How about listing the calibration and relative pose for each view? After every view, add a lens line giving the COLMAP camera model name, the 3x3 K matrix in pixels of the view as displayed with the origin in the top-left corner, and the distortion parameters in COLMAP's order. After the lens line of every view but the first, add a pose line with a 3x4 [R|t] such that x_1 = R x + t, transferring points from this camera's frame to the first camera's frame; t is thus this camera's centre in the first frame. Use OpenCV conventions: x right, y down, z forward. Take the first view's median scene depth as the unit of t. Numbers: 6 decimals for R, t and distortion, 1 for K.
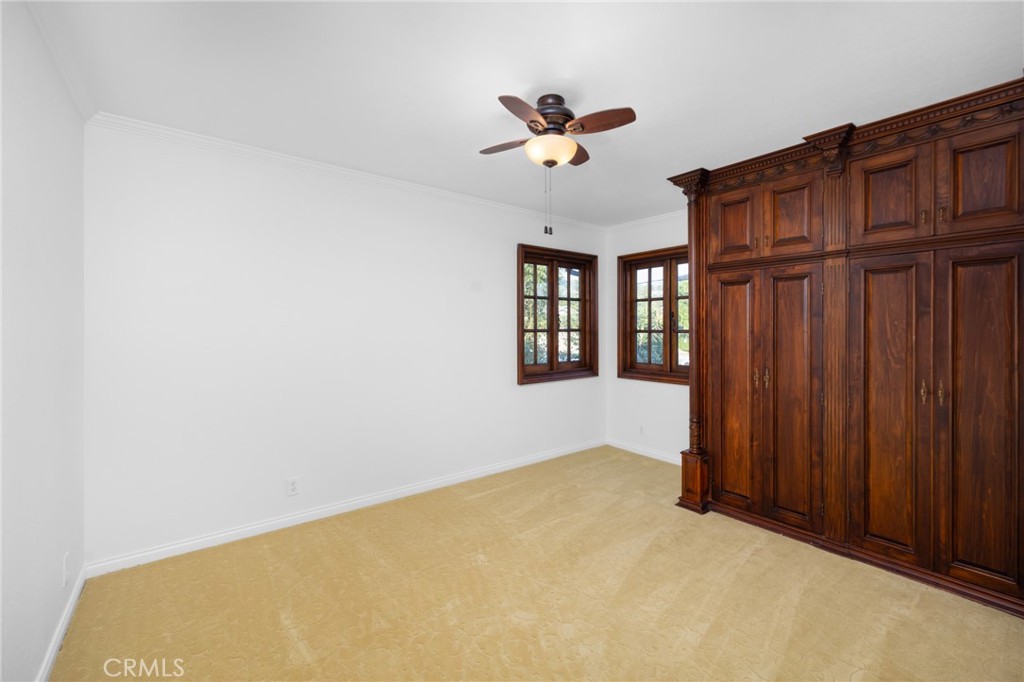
lens RADIAL K [[416.6, 0, 511.2], [0, 416.6, 330.5], [0, 0, 1]] dist [-0.000615, -0.000073]
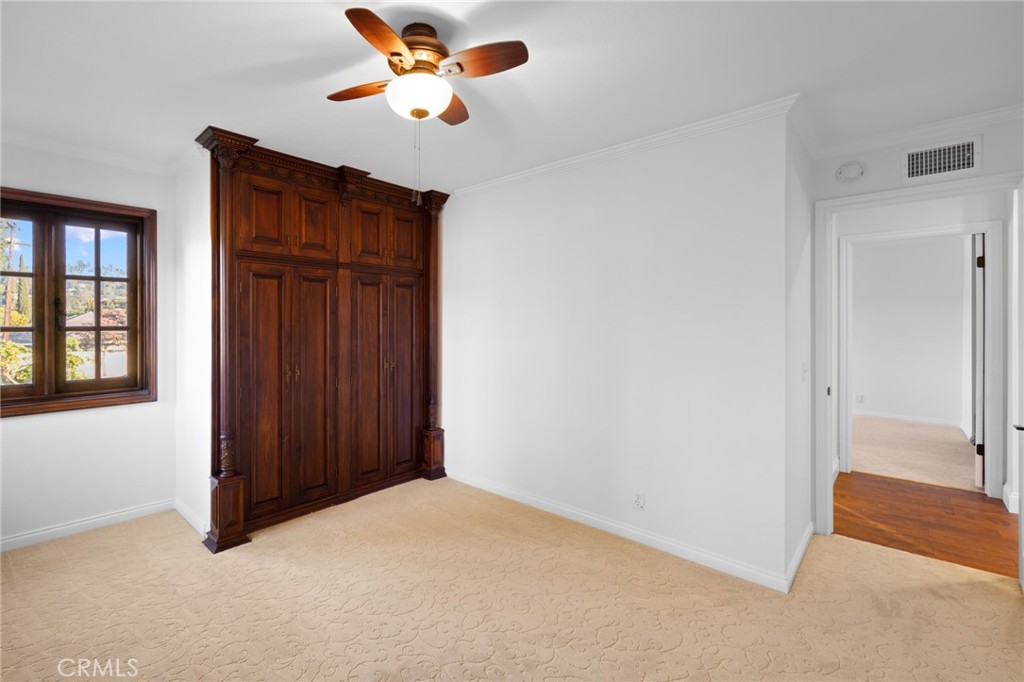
lens RADIAL K [[396.3, 0, 534.6], [0, 396.3, 324.5], [0, 0, 1]] dist [0.000242, 0.000014]
pose [[-0.155510, 0.000351, 0.987834, -0.469652], [0.005340, 0.999986, 0.000485, -0.002079], [-0.987820, 0.005350, -0.155509, 0.578264]]
